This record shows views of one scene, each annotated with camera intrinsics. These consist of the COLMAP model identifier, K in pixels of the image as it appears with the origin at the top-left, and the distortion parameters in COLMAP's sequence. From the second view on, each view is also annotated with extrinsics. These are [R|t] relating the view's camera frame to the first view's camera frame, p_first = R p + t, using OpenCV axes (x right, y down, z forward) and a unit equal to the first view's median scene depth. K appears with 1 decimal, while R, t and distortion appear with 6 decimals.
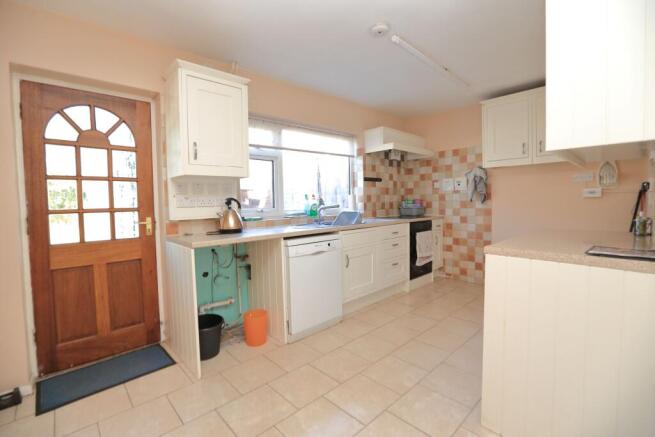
lens RADIAL K [[298.9, 0, 327.5], [0, 298.9, 218.5], [0, 0, 1]] dist [-0.002858, -0.000125]
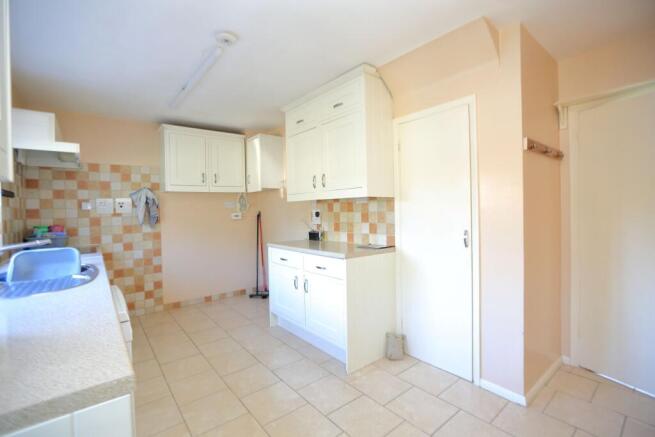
lens RADIAL K [[298.9, 0, 327.5], [0, 298.9, 218.5], [0, 0, 1]] dist [-0.002858, -0.000125]
pose [[0.087887, -0.013333, 0.996041, -0.362337], [0.079802, 0.996791, 0.006302, -0.037359], [-0.992929, 0.078932, 0.088669, 0.340429]]
